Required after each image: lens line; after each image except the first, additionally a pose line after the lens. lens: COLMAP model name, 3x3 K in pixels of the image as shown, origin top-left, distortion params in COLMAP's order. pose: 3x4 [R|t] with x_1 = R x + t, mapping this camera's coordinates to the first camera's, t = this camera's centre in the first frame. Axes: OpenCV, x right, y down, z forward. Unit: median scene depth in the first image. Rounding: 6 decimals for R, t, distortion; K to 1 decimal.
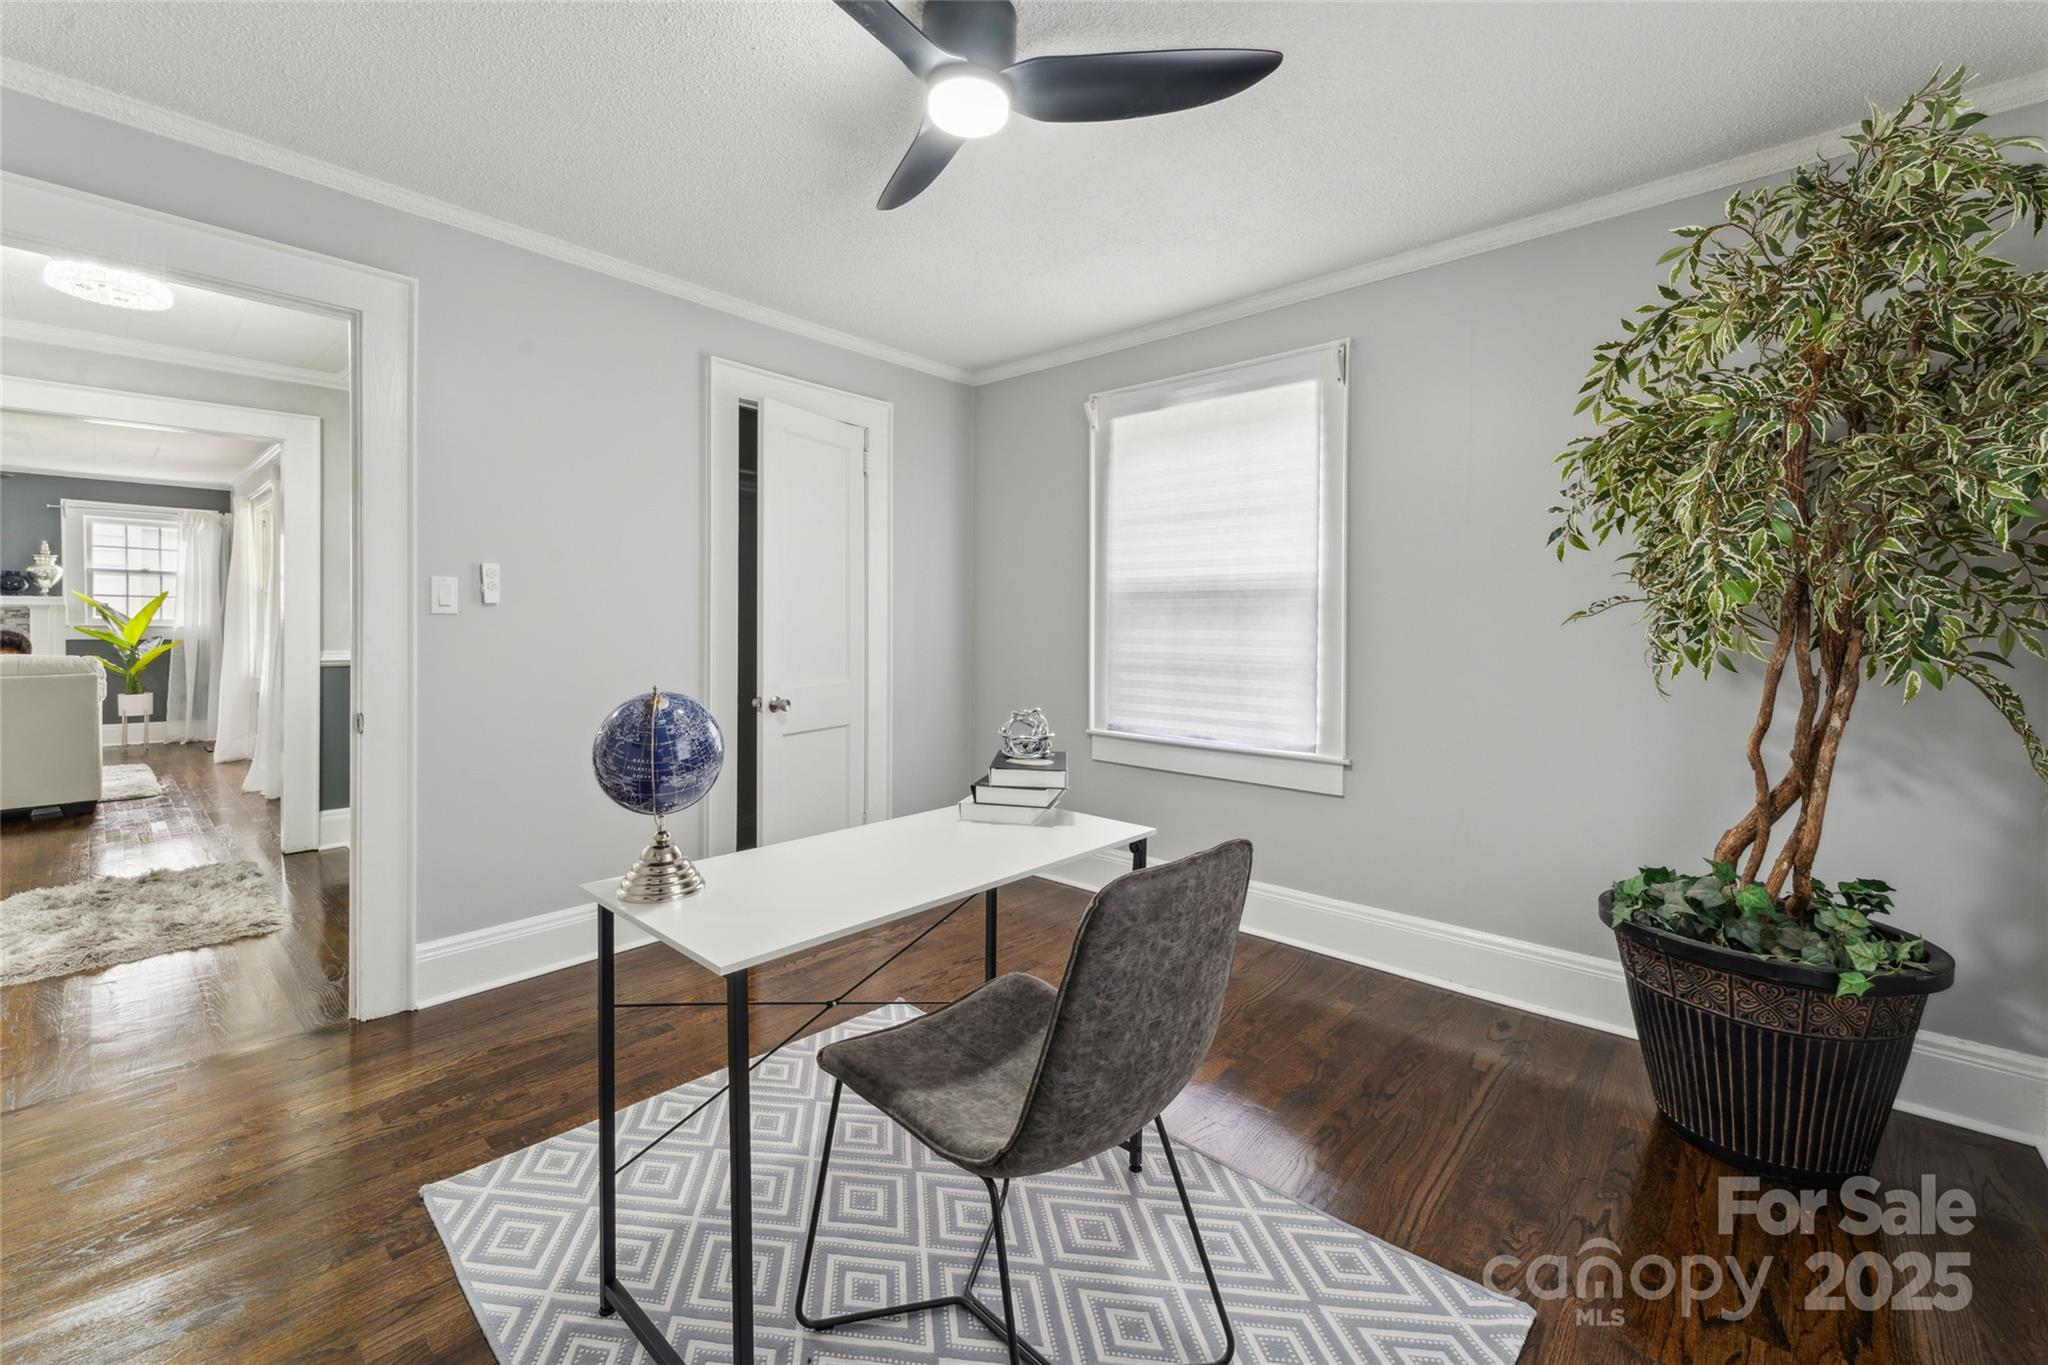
lens RADIAL K [[838.0, 0, 998.0], [0, 838.0, 632.0], [0, 0, 1]] dist [-0.004096, -0.000095]
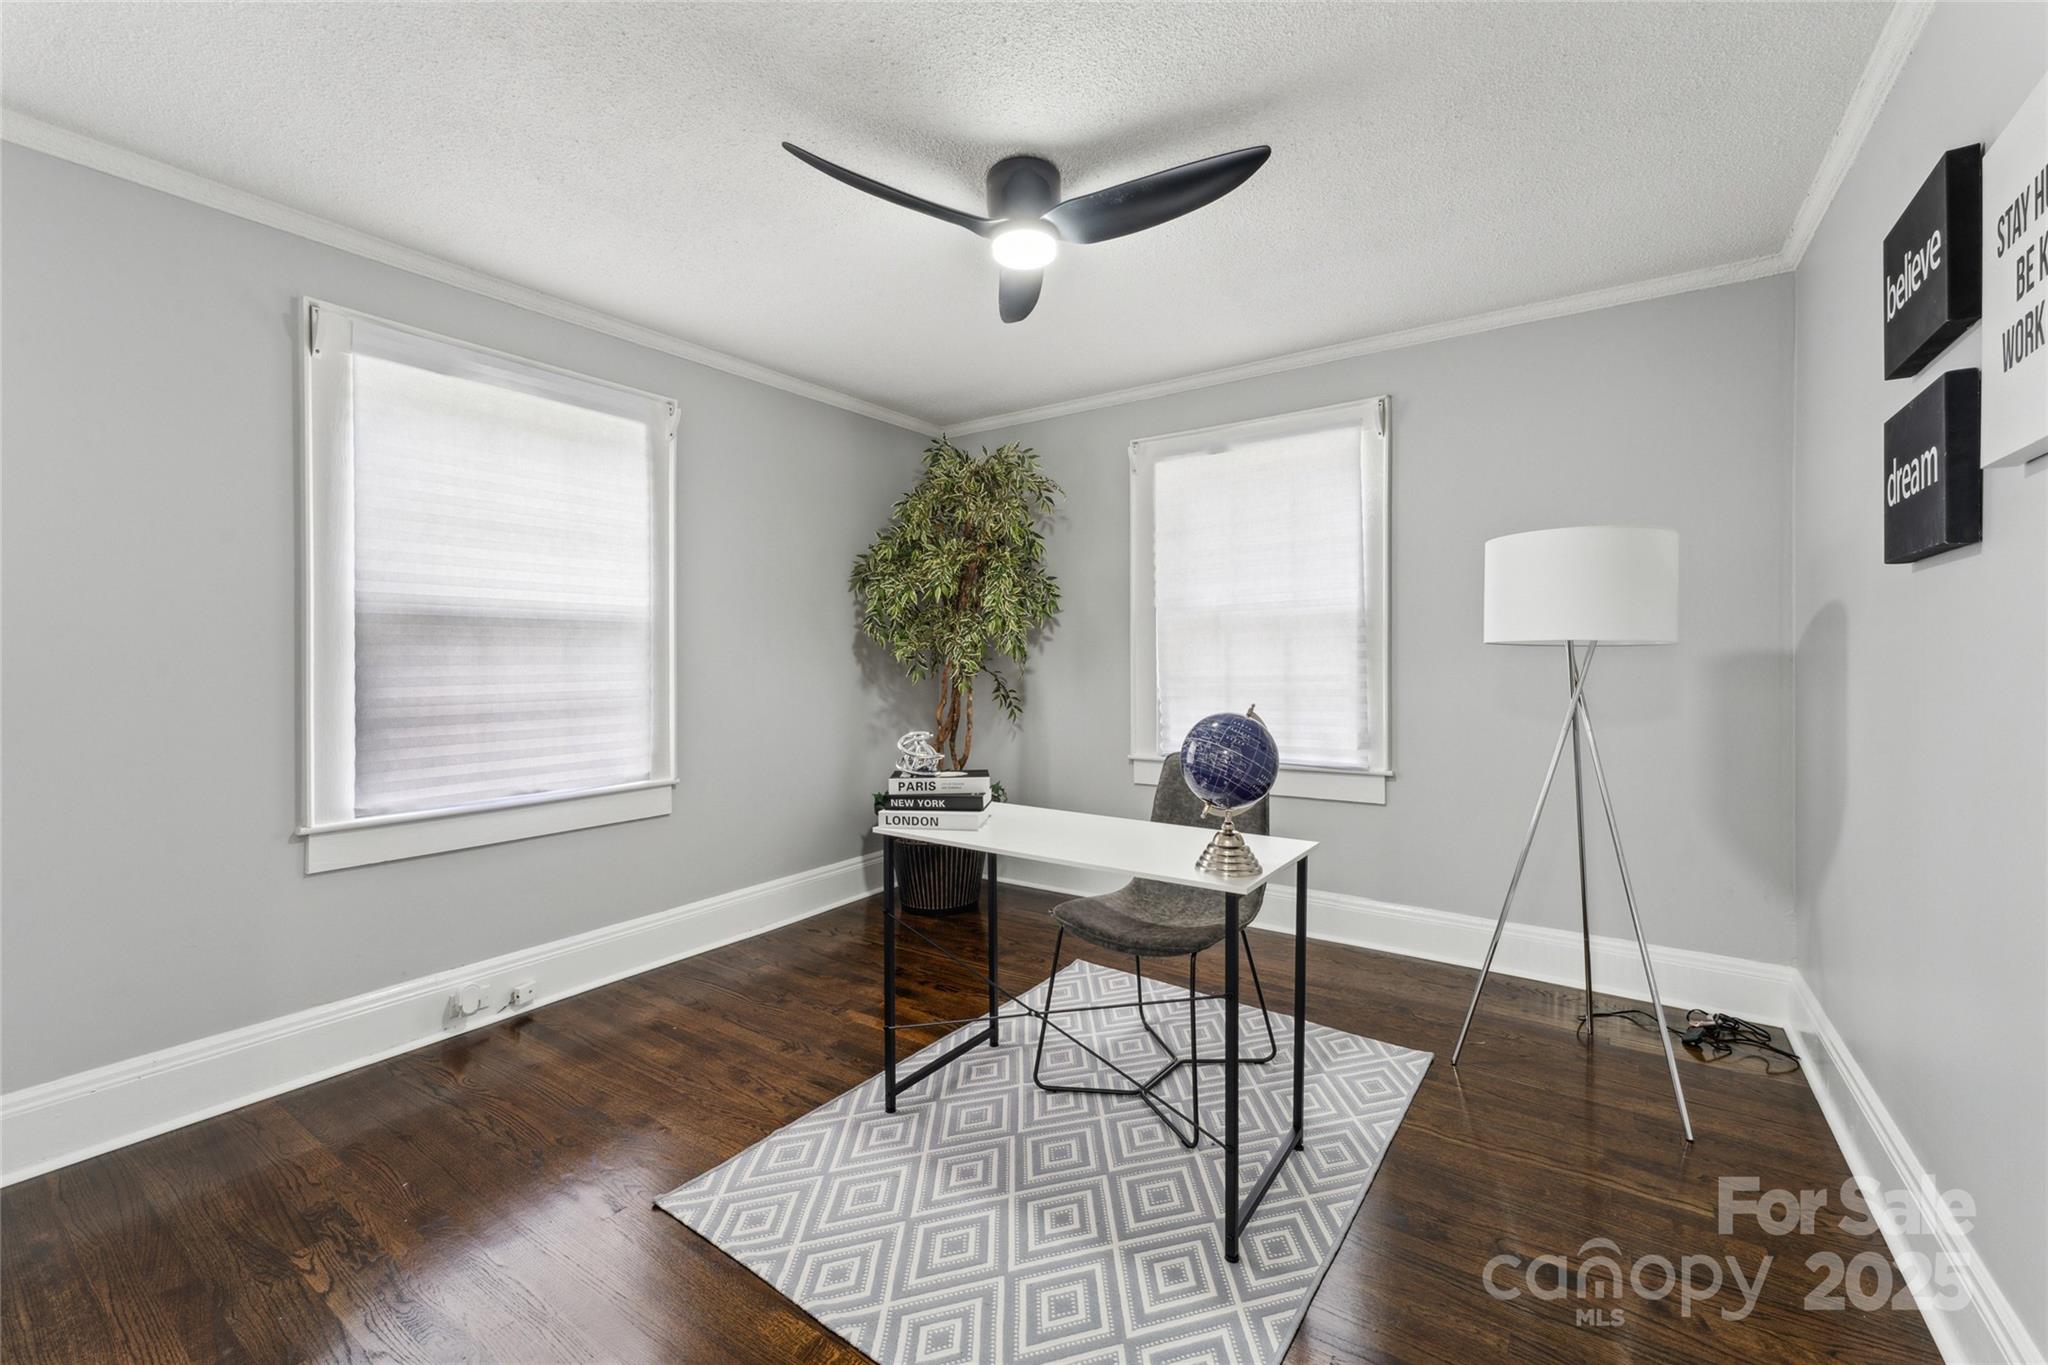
lens RADIAL K [[838.0, 0, 1023.4], [0, 838.0, 665.7], [0, 0, 1]] dist [-0.004096, -0.000095]
pose [[-0.149937, -0.014192, 0.988594, -0.686153], [0.016400, 0.999724, 0.016839, -0.008234], [-0.988560, 0.018737, -0.149663, 0.650206]]
